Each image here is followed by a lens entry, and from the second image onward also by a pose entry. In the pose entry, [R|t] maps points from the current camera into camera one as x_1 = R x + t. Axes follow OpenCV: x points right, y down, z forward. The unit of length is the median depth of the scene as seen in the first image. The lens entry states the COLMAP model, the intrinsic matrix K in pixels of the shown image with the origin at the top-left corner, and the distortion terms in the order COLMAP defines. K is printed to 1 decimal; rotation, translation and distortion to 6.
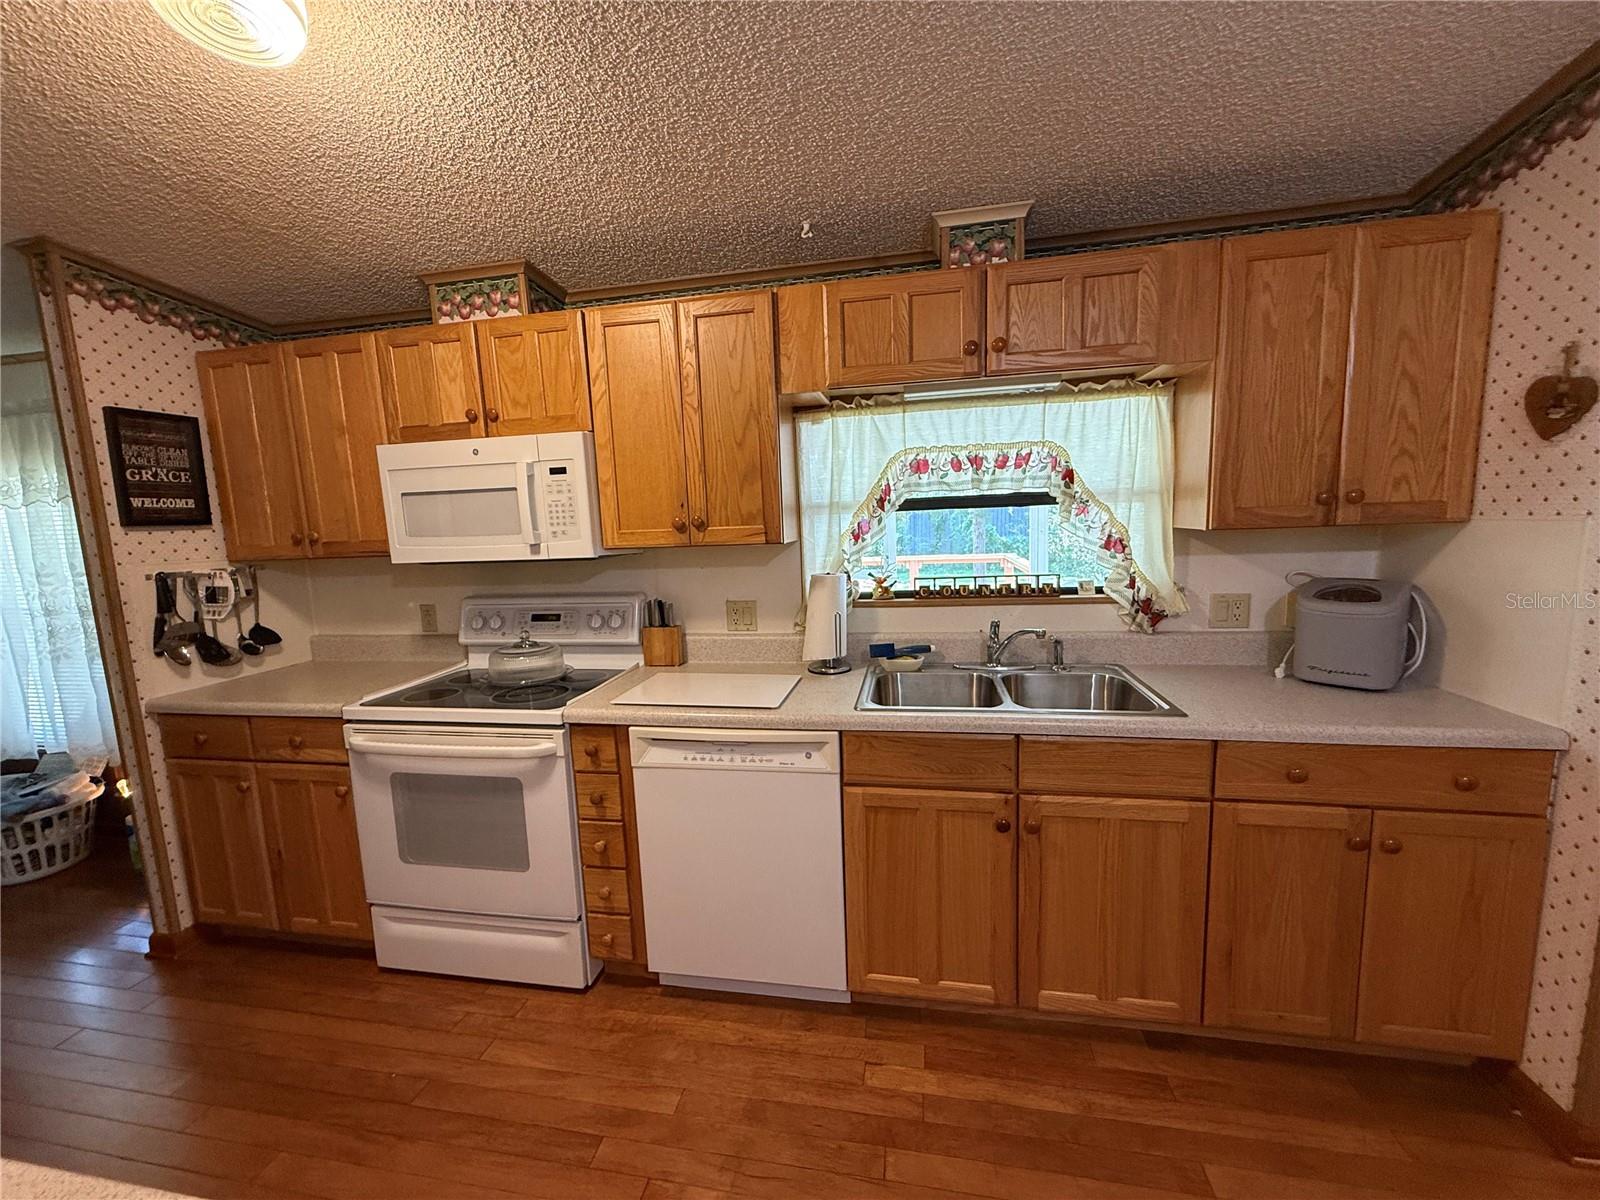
lens RADIAL K [[640.7, 0, 798.8], [0, 640.7, 602.7], [0, 0, 1]] dist [-0.000851, 0.000407]
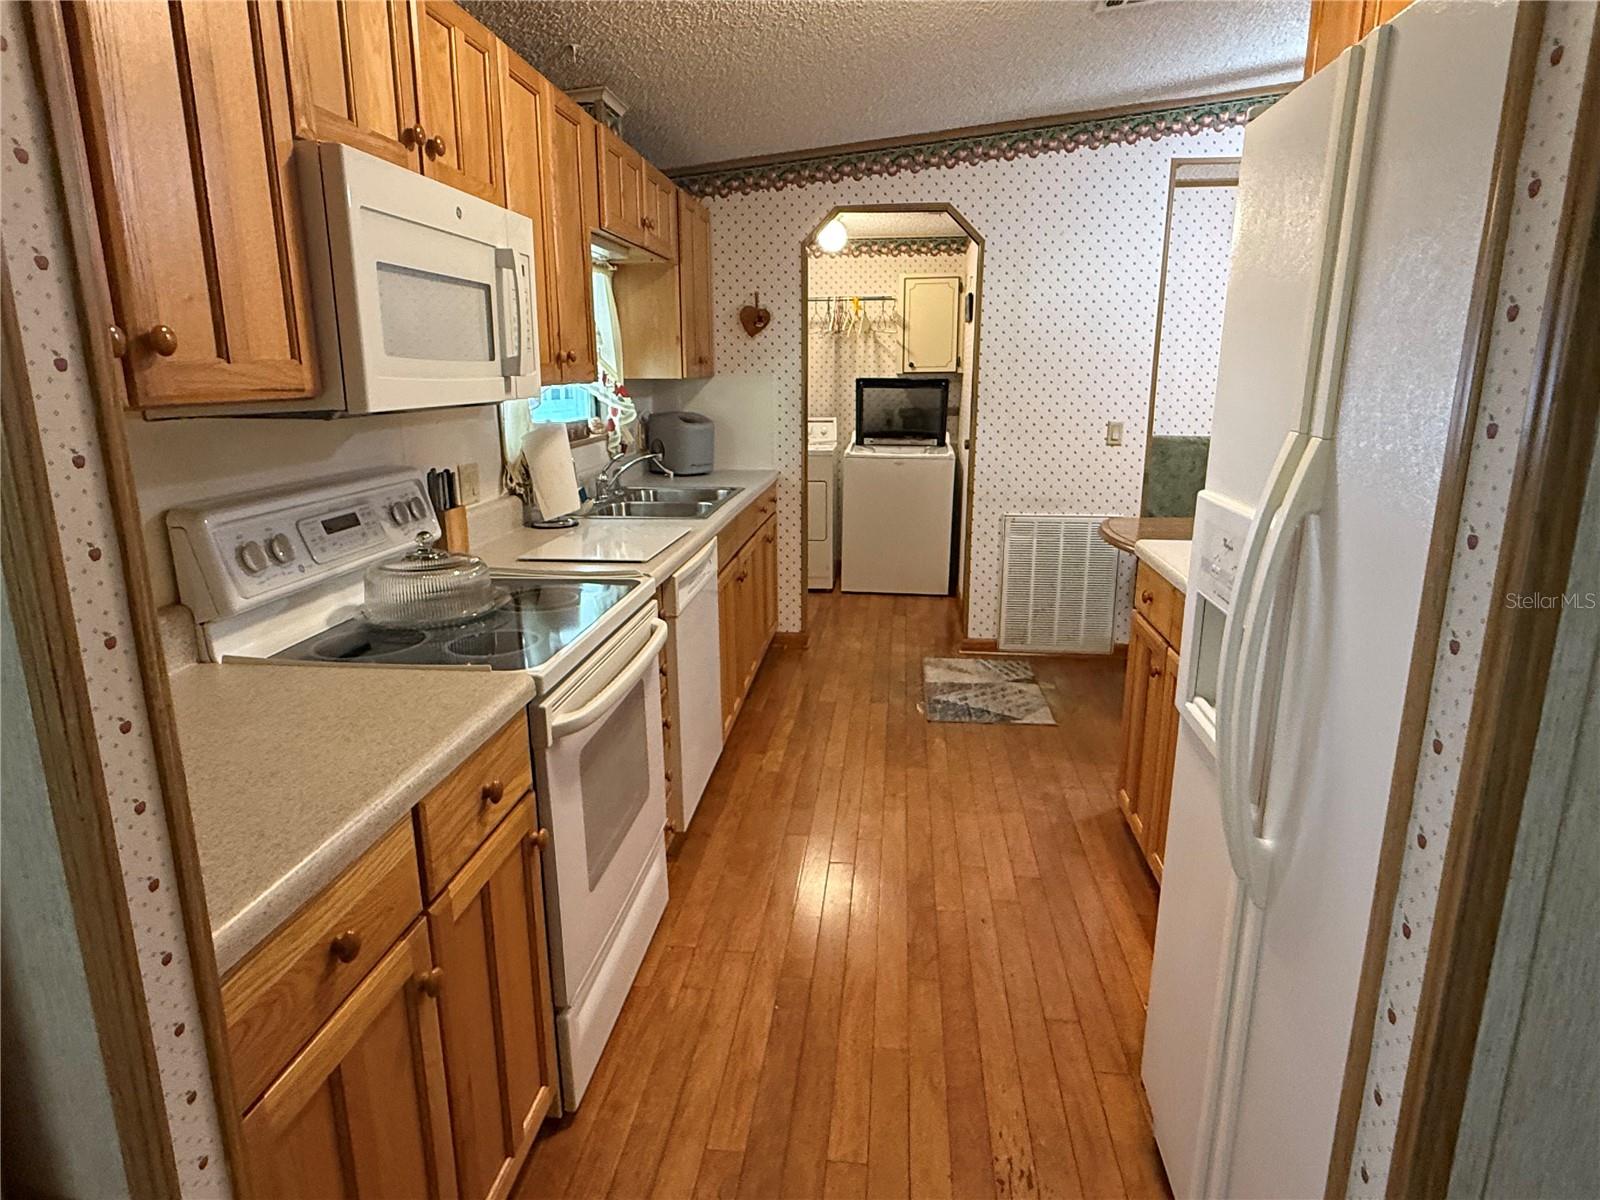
lens RADIAL K [[931.6, 0, 795.9], [0, 931.6, 604.9], [0, 0, 1]] dist [0.003345, -0.000292]
pose [[-0.079523, -0.209017, 0.974673, -1.863377], [0.141878, 0.965442, 0.218613, -0.042699], [-0.986685, 0.155669, -0.047120, 1.028348]]
